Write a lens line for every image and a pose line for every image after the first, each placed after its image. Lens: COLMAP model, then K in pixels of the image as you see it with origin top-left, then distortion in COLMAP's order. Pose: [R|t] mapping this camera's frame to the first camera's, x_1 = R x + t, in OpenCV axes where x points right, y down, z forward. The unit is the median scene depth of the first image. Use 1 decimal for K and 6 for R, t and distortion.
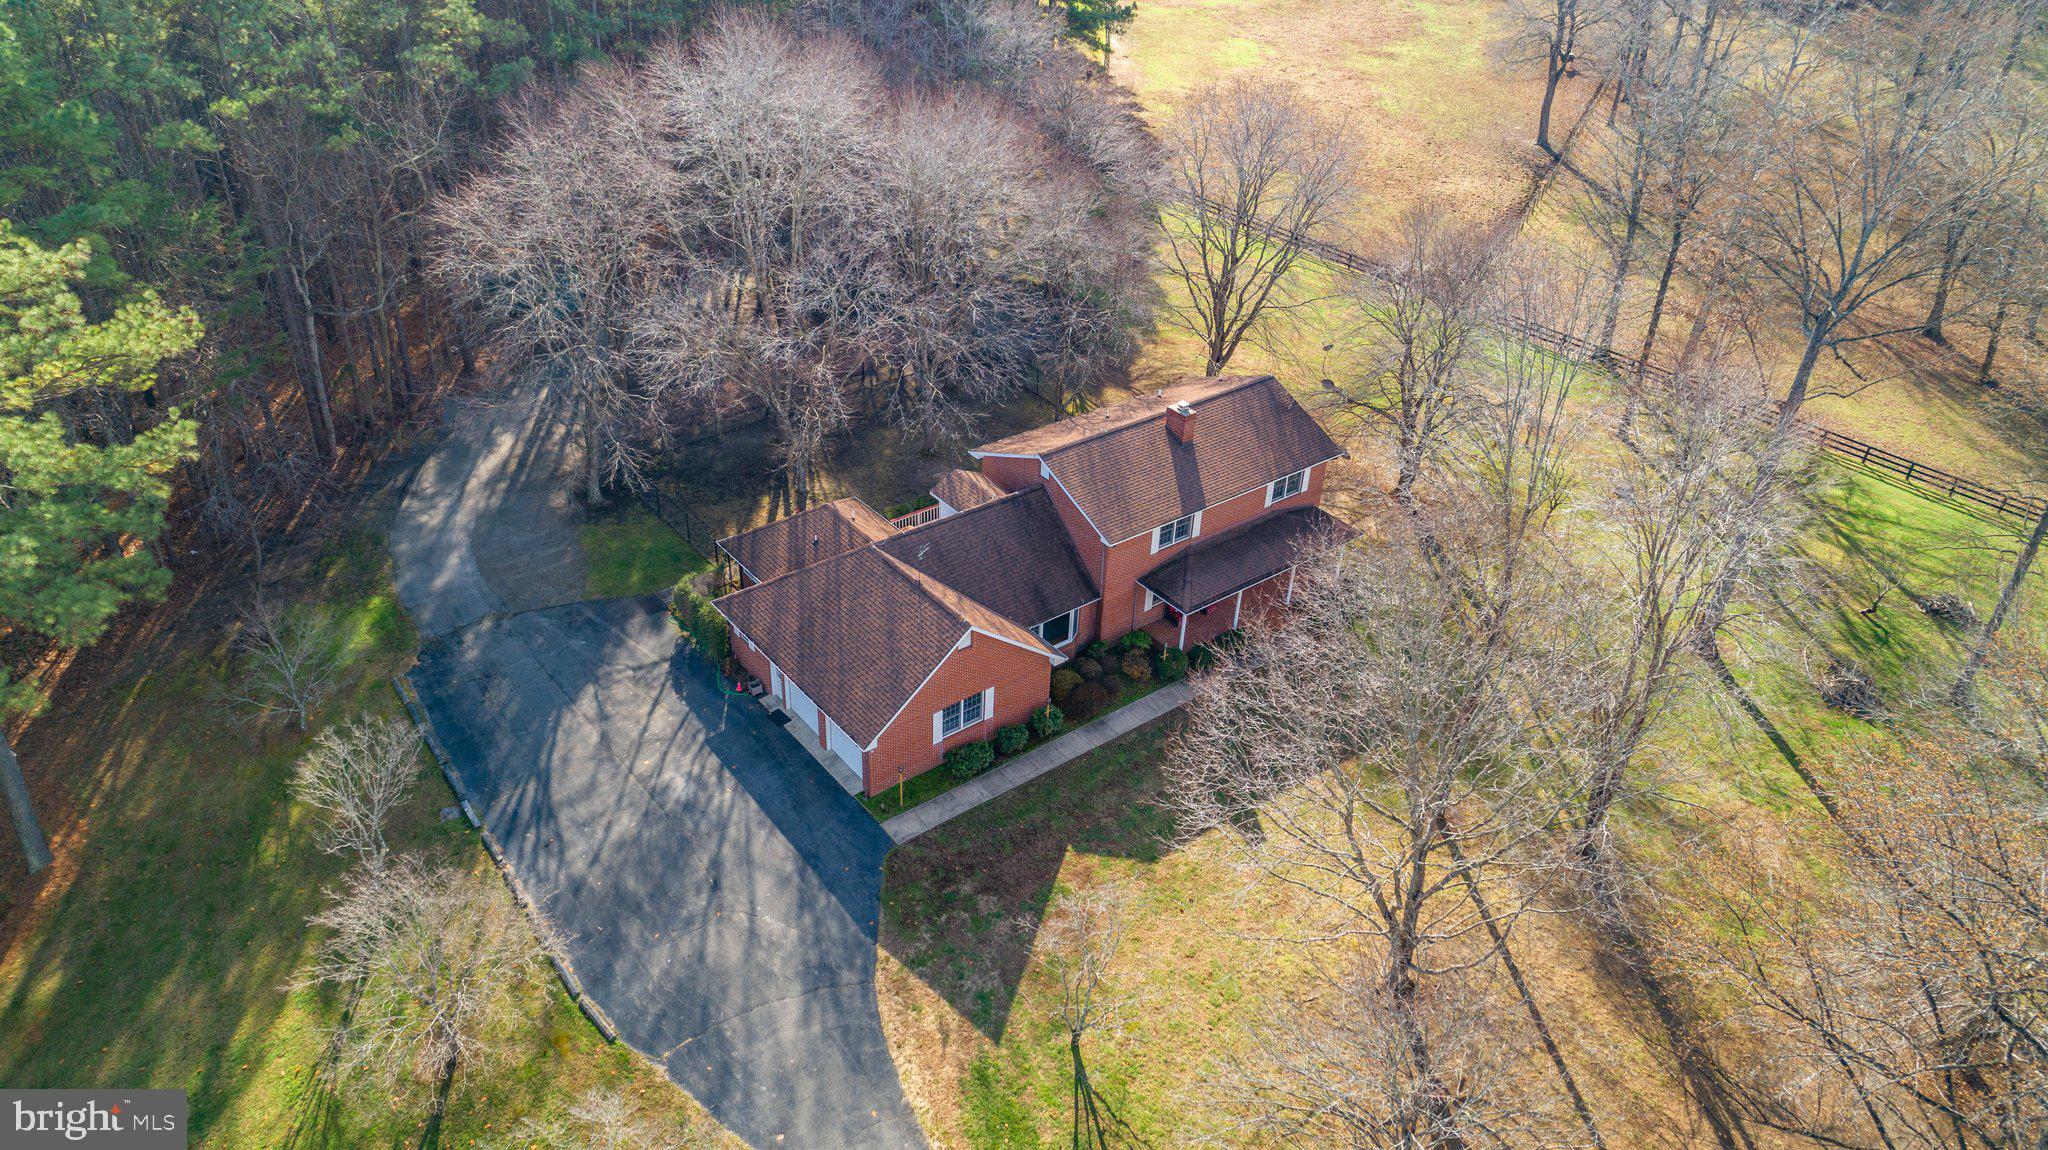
lens RADIAL K [[1380.9, 0, 1011.9], [0, 1380.9, 571.0], [0, 0, 1]] dist [-0.007524, 0.006752]
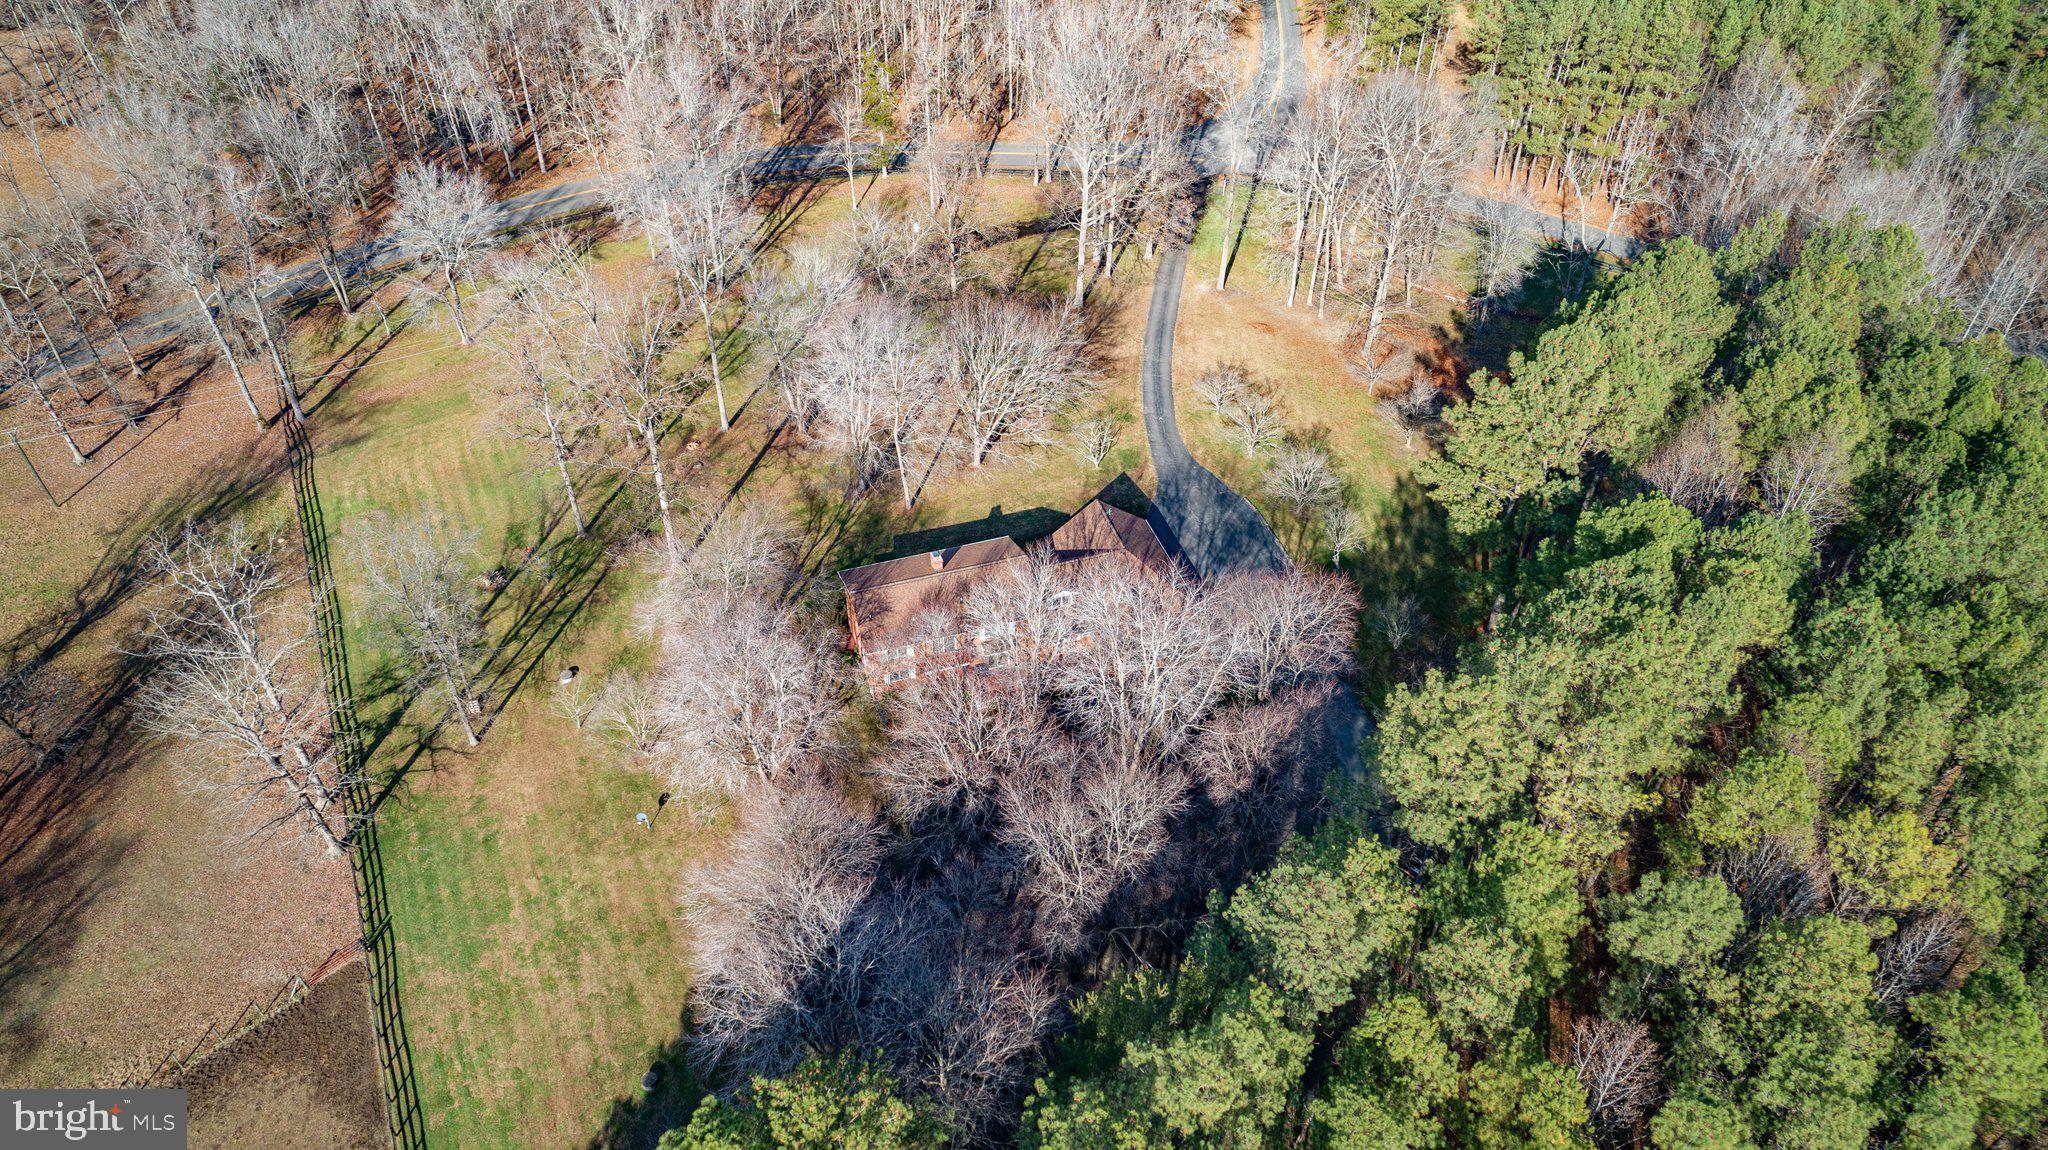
lens RADIAL K [[1380.9, 0, 1019.7], [0, 1380.9, 571.2], [0, 0, 1]] dist [-0.007524, 0.006752]
pose [[-0.940377, -0.250968, 0.229579, -0.450801], [0.160133, 0.268819, 0.949786, -2.058632], [-0.300081, 0.929920, -0.212603, 1.579058]]
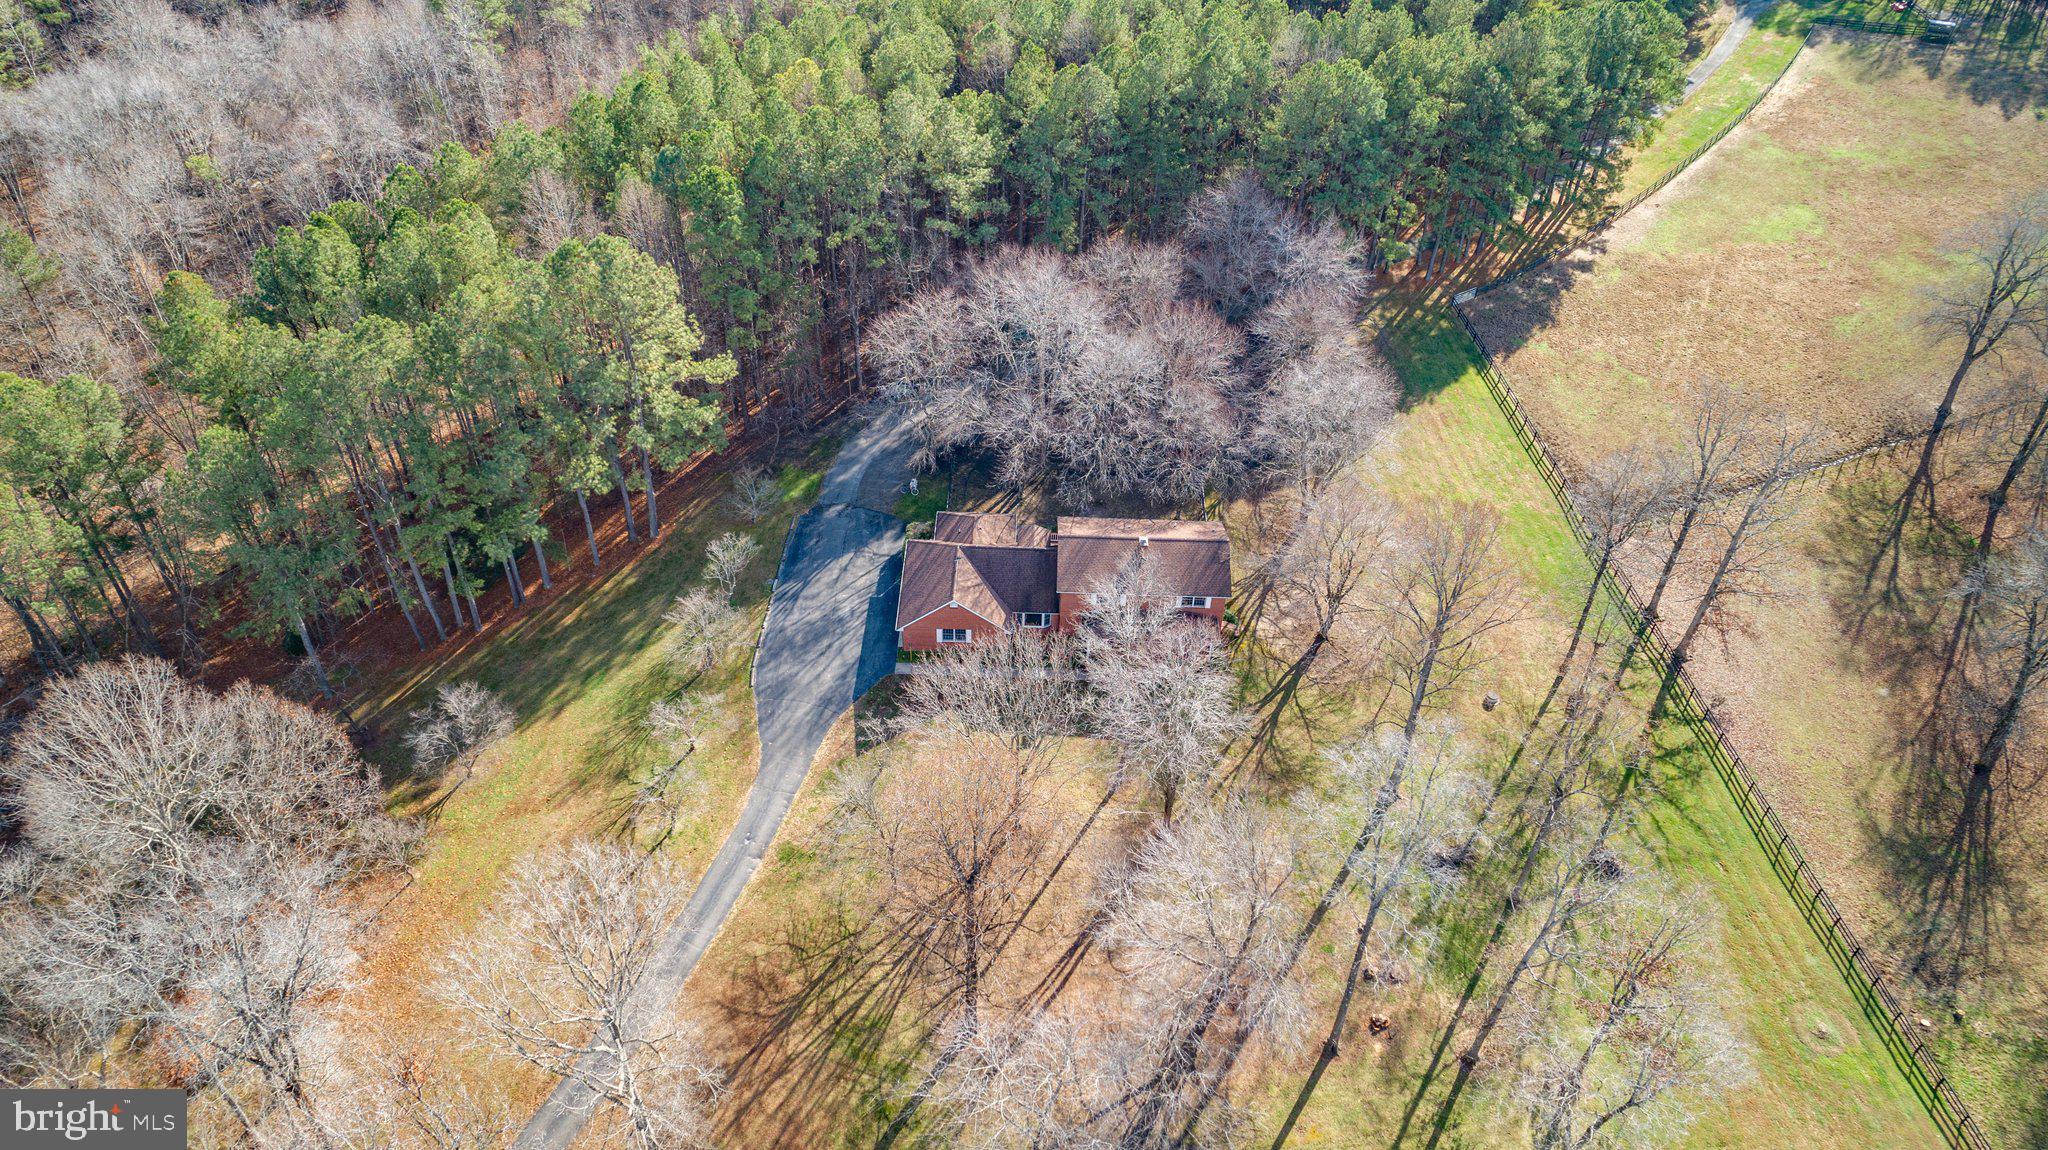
lens RADIAL K [[1380.9, 0, 1029.5], [0, 1380.9, 577.4], [0, 0, 1]] dist [-0.007524, 0.006752]
pose [[0.778741, 0.403472, -0.480389, 1.066434], [-0.341388, 0.914985, 0.215072, -0.487702], [0.526324, -0.003486, 0.850277, -0.779587]]
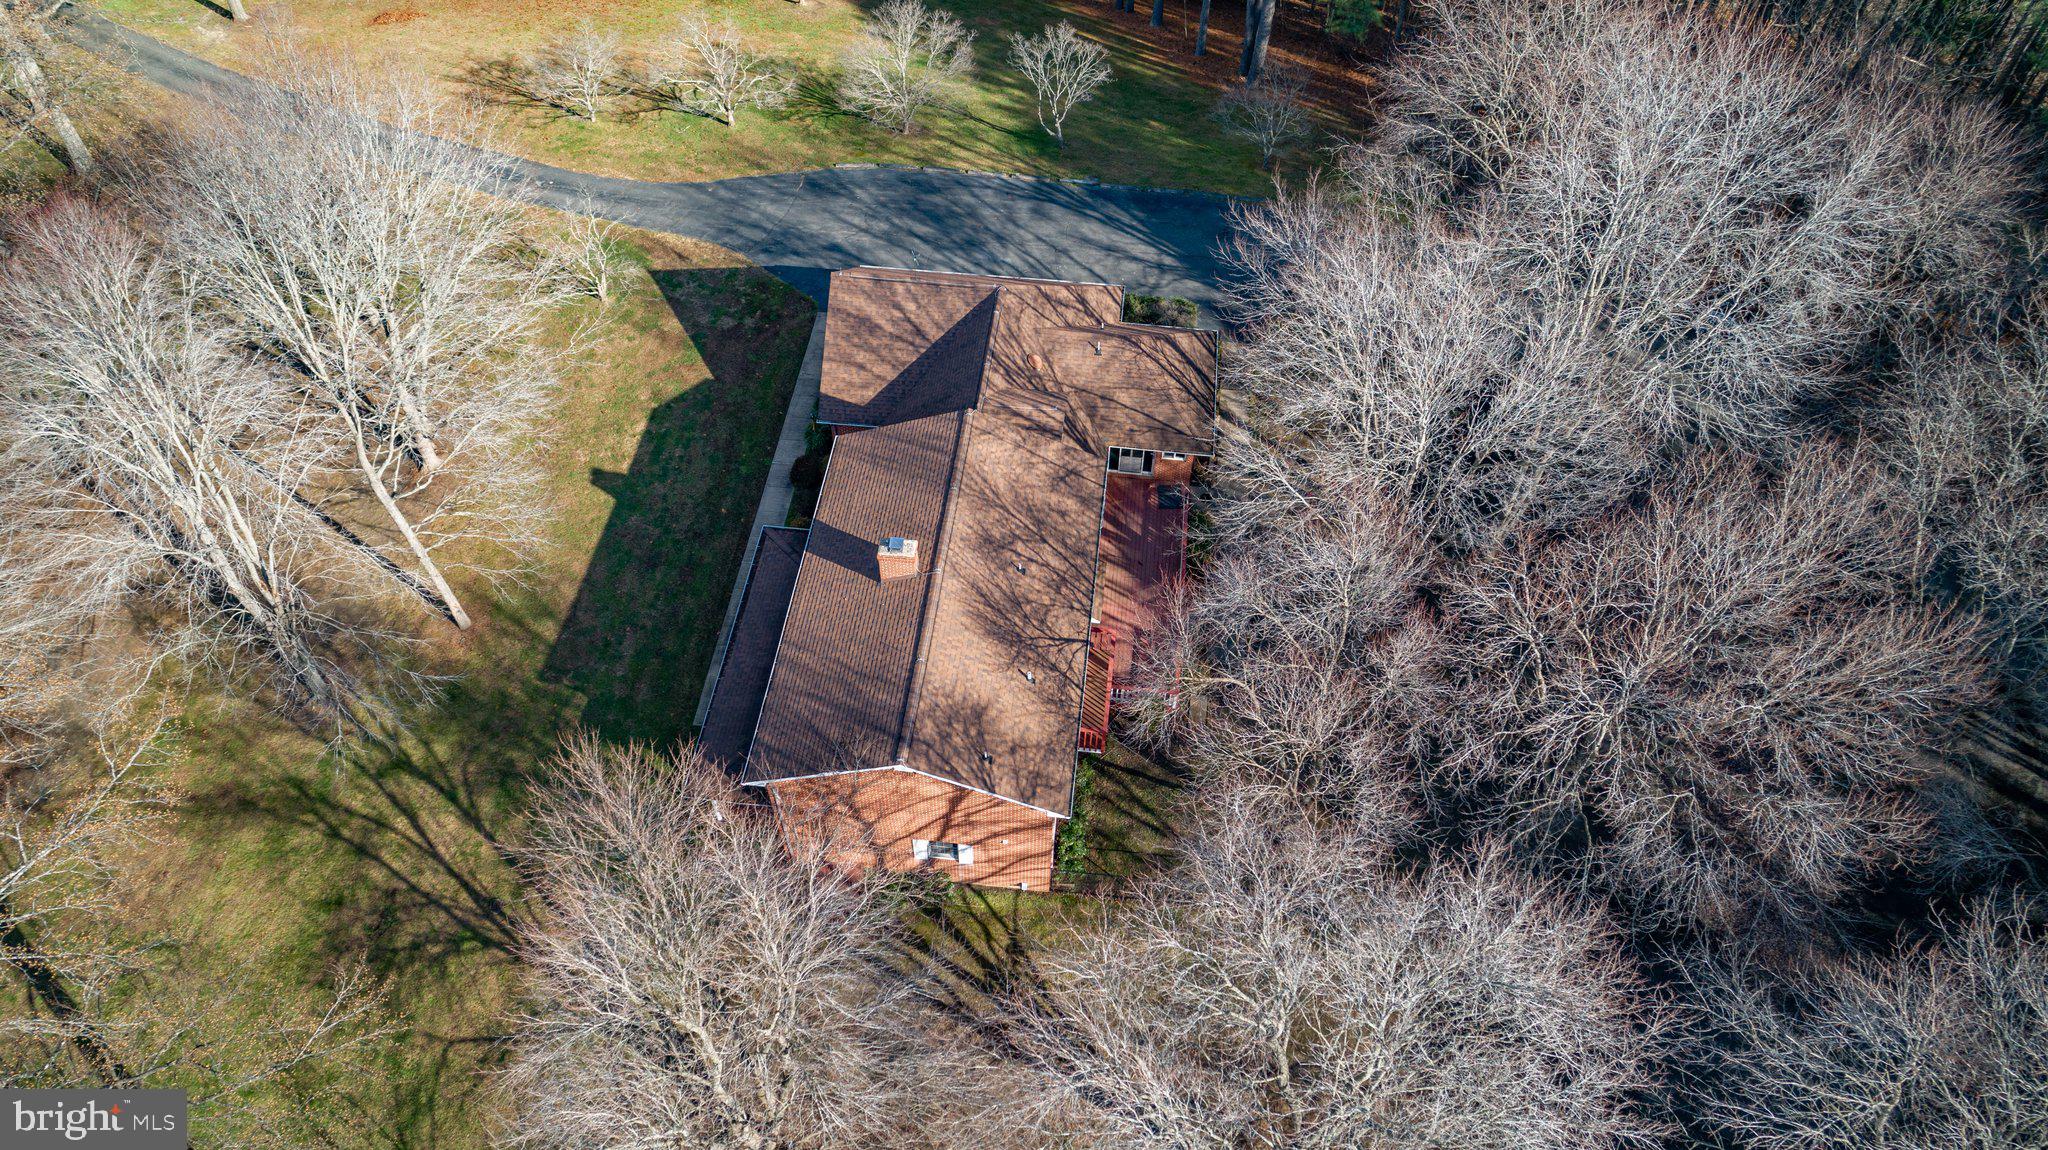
lens RADIAL K [[1380.9, 0, 1005.0], [0, 1380.9, 587.5], [0, 0, 1]] dist [-0.007524, 0.006752]
pose [[-0.703089, 0.542537, -0.459694, 0.487939], [-0.408555, 0.220912, 0.885596, -0.878553], [0.582021, 0.810463, 0.066335, 1.161222]]
